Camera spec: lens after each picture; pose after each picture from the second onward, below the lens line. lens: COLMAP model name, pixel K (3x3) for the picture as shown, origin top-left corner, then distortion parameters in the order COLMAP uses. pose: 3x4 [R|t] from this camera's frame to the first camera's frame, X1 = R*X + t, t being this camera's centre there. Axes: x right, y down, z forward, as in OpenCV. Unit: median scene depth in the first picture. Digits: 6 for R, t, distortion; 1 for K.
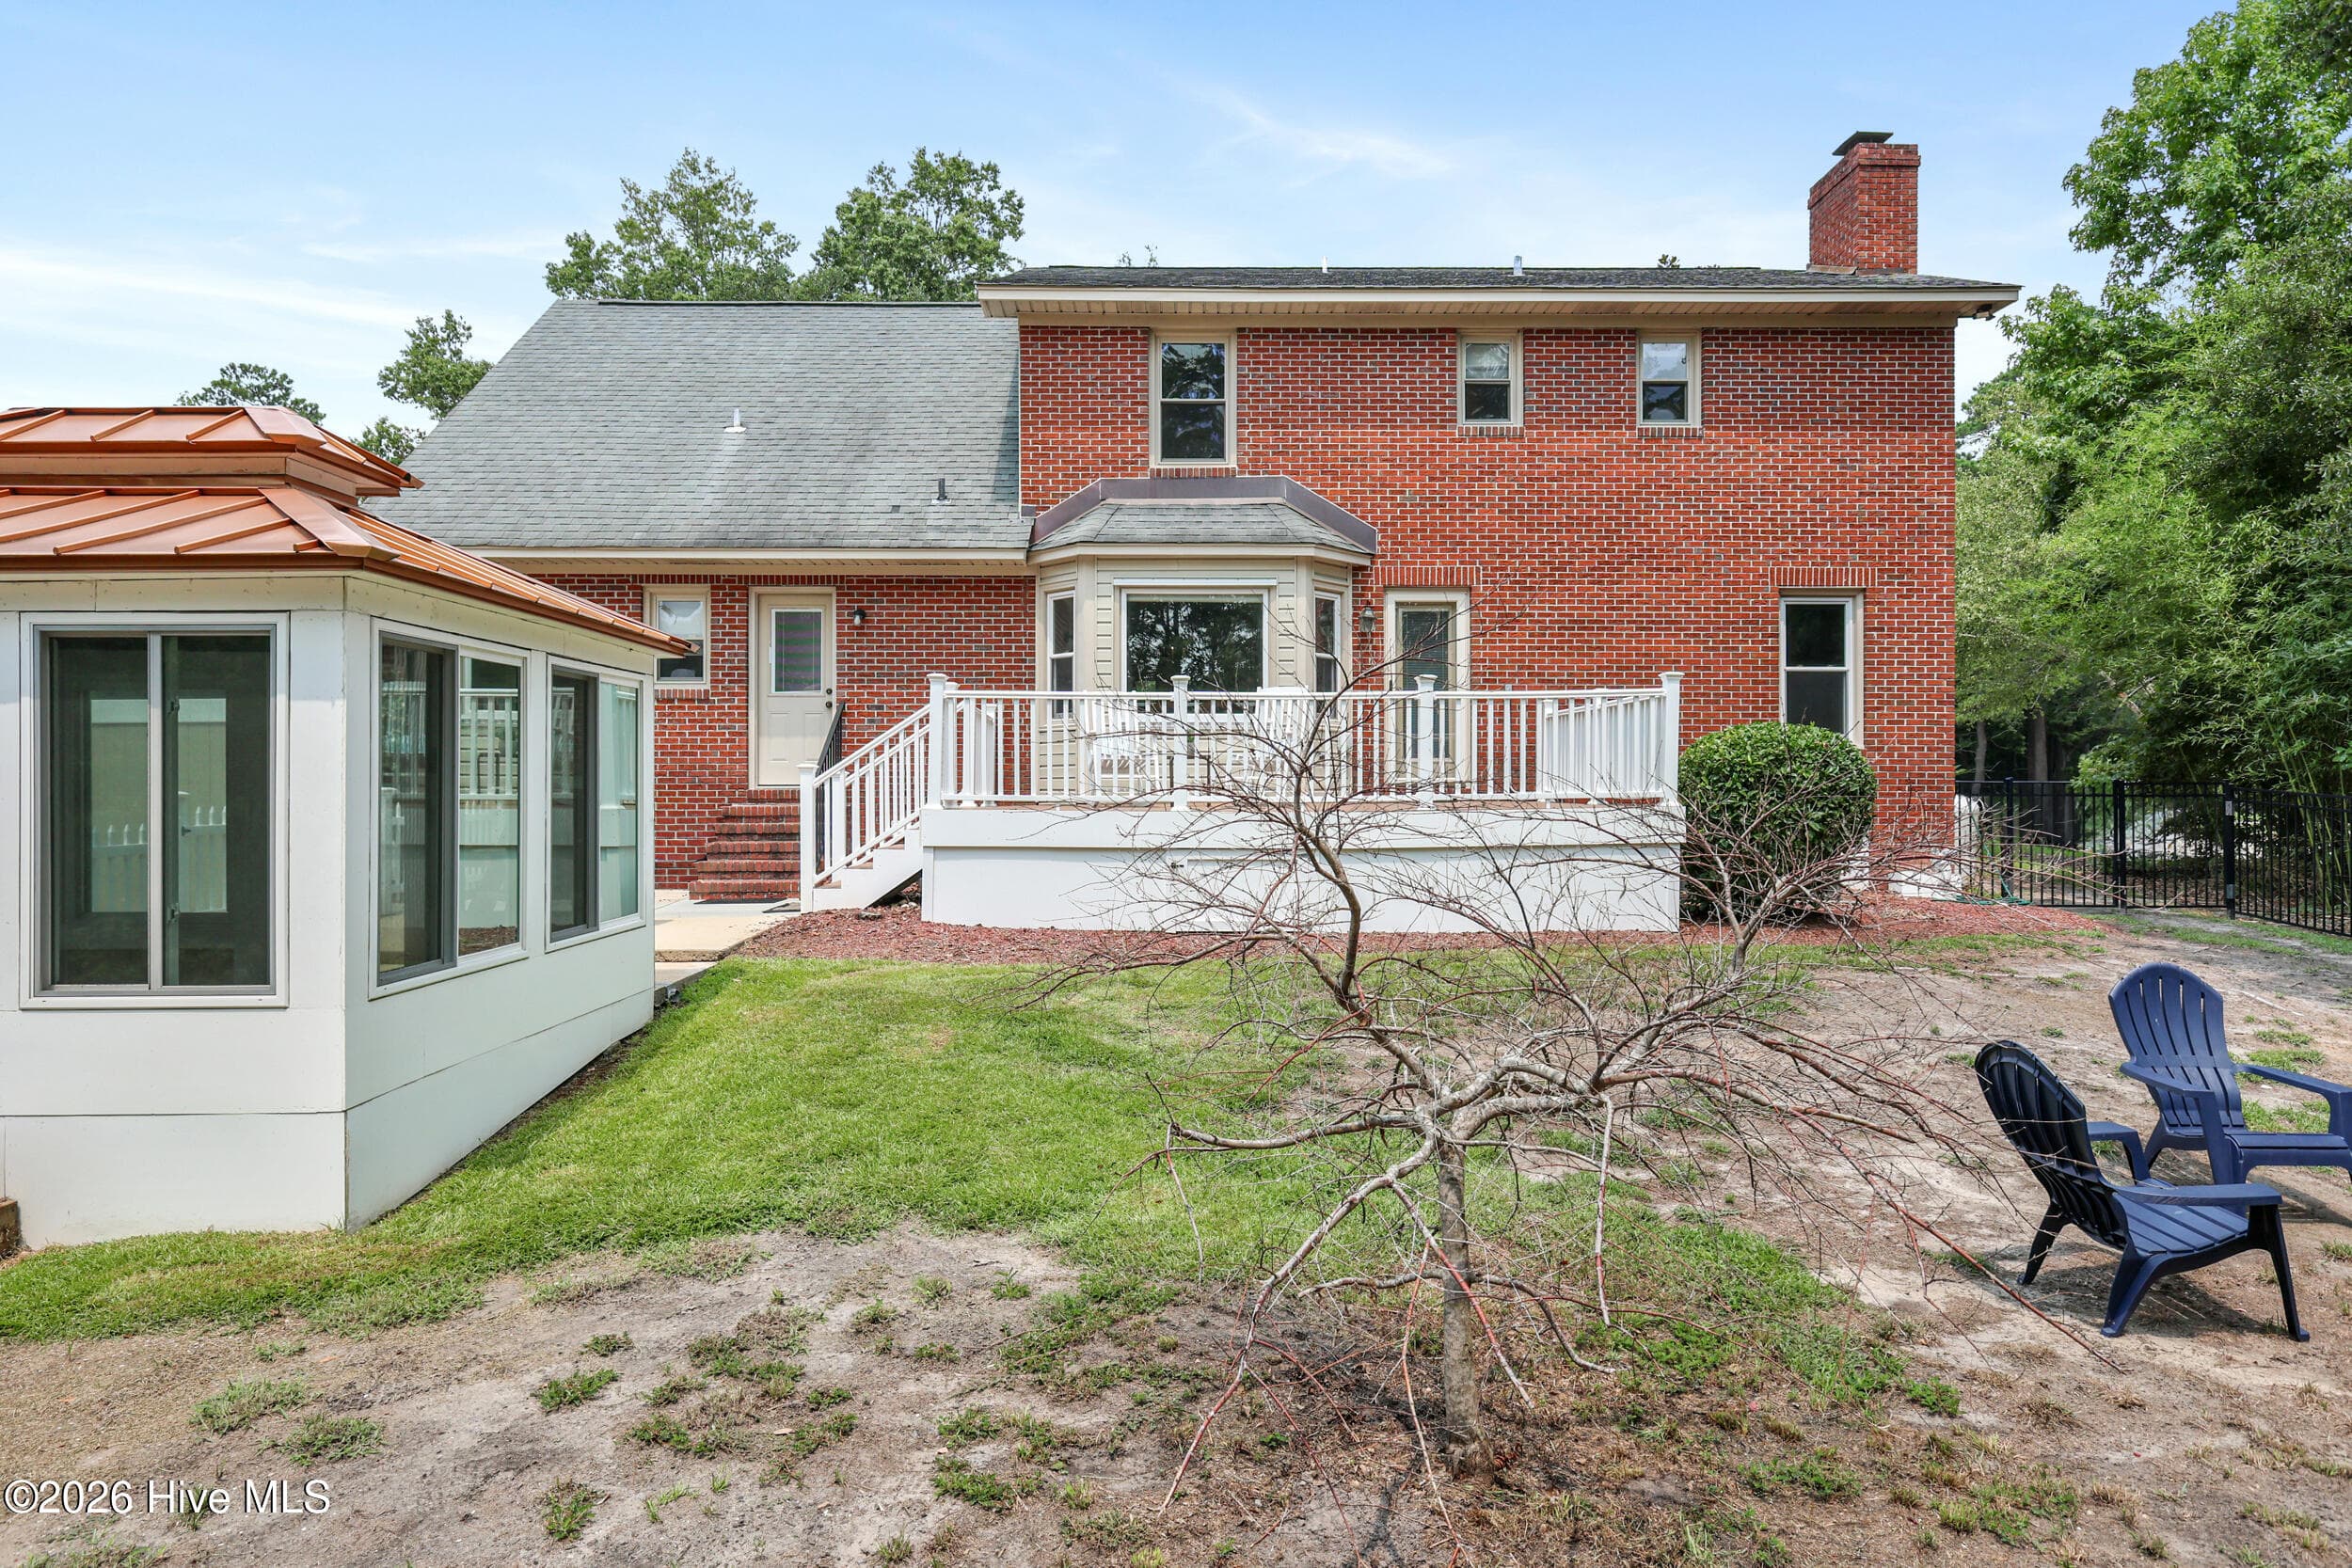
lens RADIAL K [[1370.4, 0, 1167.9], [0, 1370.4, 781.6], [0, 0, 1]] dist [0.002957, 0.002544]
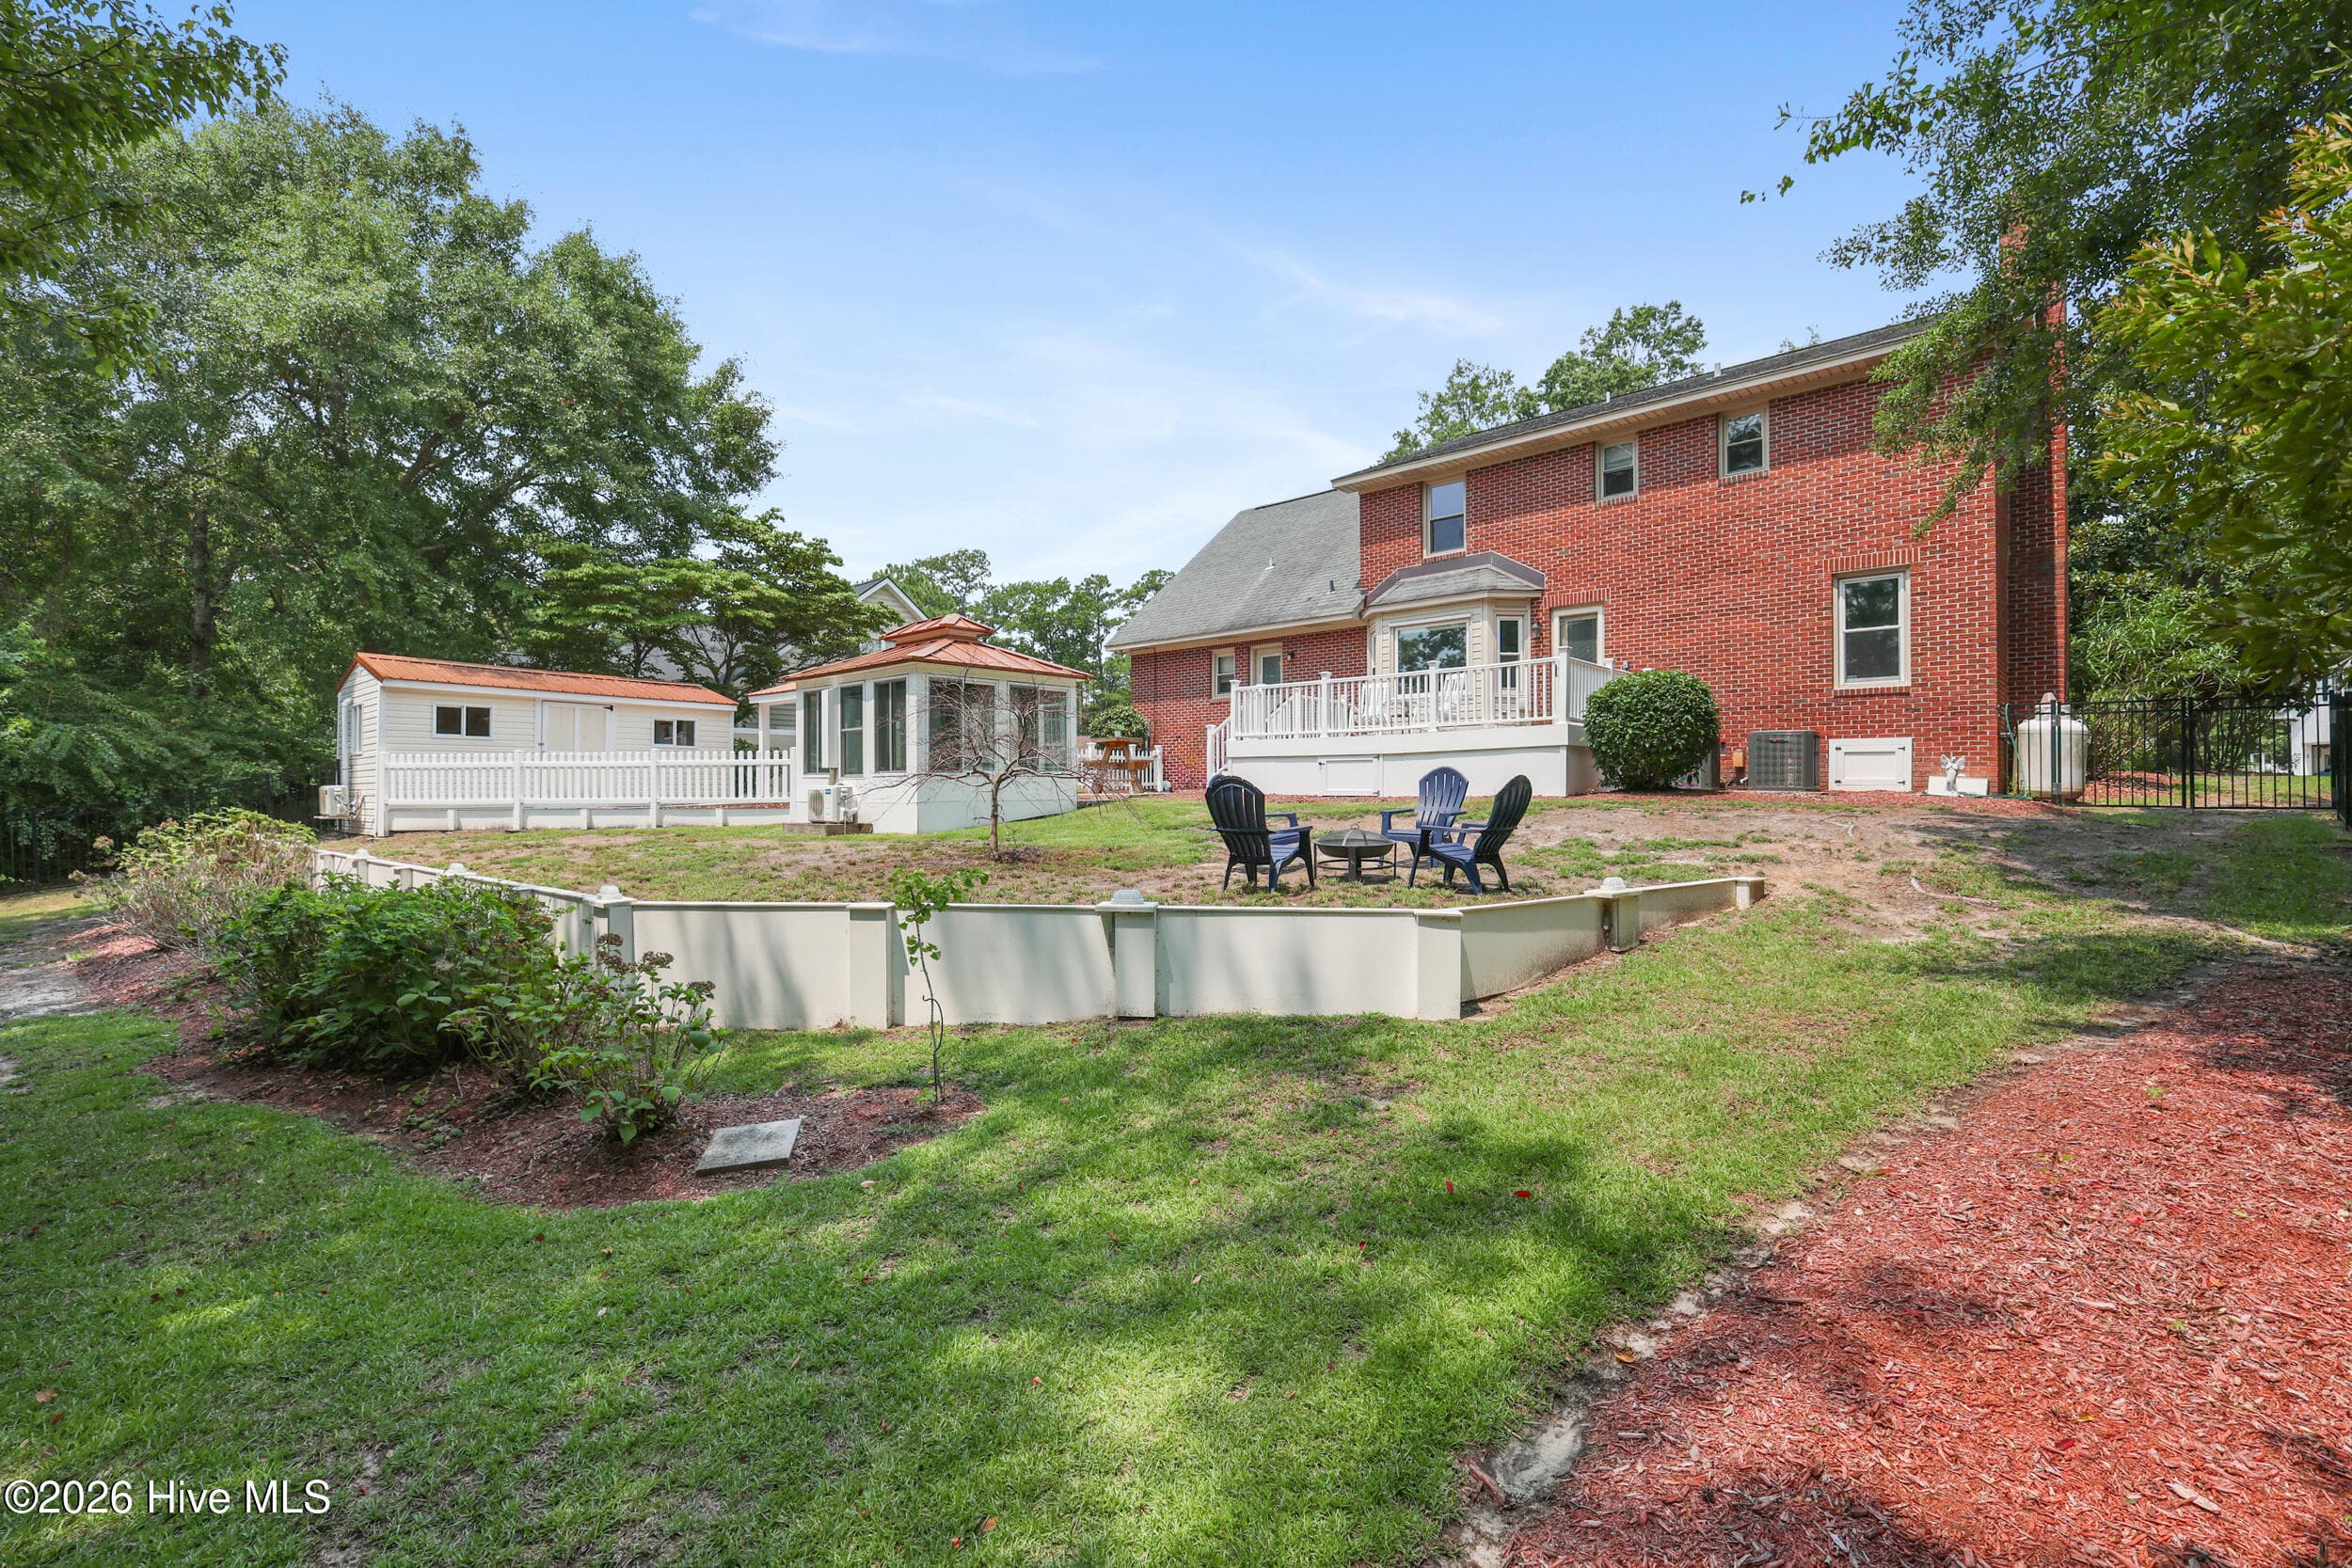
lens RADIAL K [[1057.4, 0, 1176.0], [0, 1057.4, 784.0], [0, 0, 1]] dist [0.000274, 0.000096]
pose [[0.713065, -0.005226, -0.701079, 0.718052], [0.001392, 0.999981, -0.006039, 0.075342], [0.701097, 0.003330, 0.713058, -0.218151]]
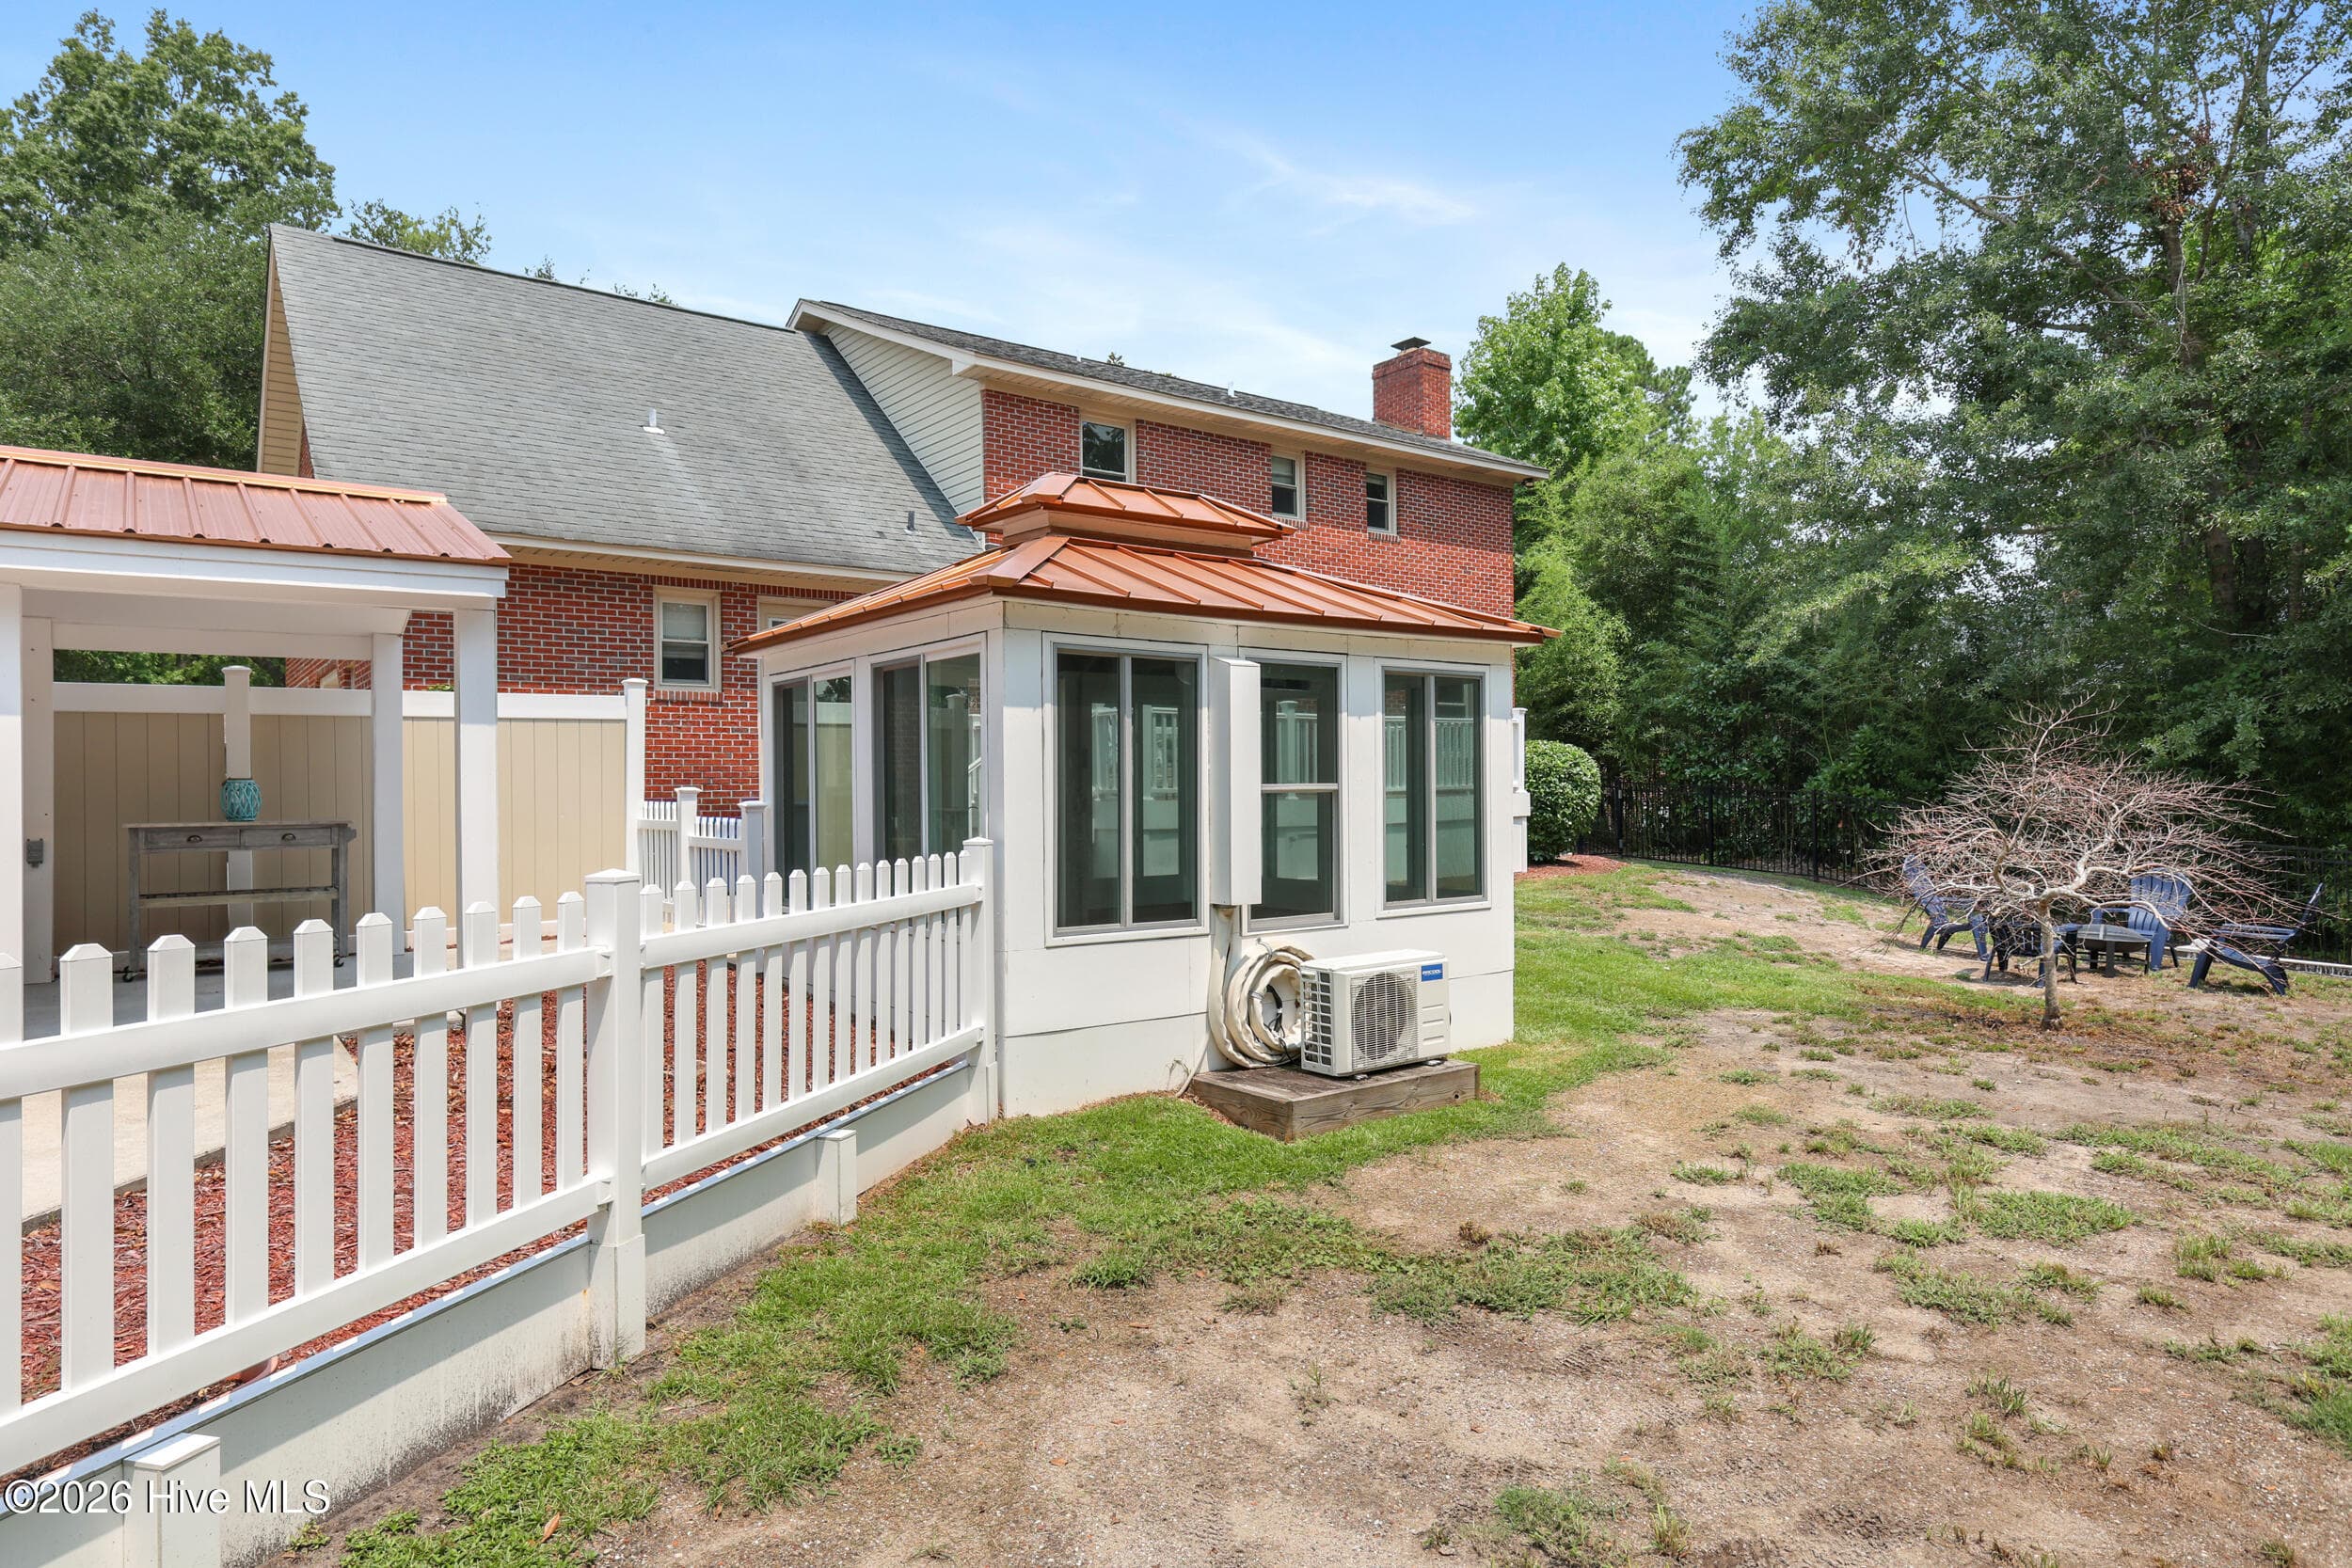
lens RADIAL K [[1398.2, 0, 1156.6], [0, 1398.2, 793.3], [0, 0, 1]] dist [0.006937, 0.001998]
pose [[0.796480, -0.010269, 0.604578, -0.705548], [0.010176, 0.999942, 0.003577, 0.006942], [-0.604579, 0.003303, 0.796538, -0.027389]]
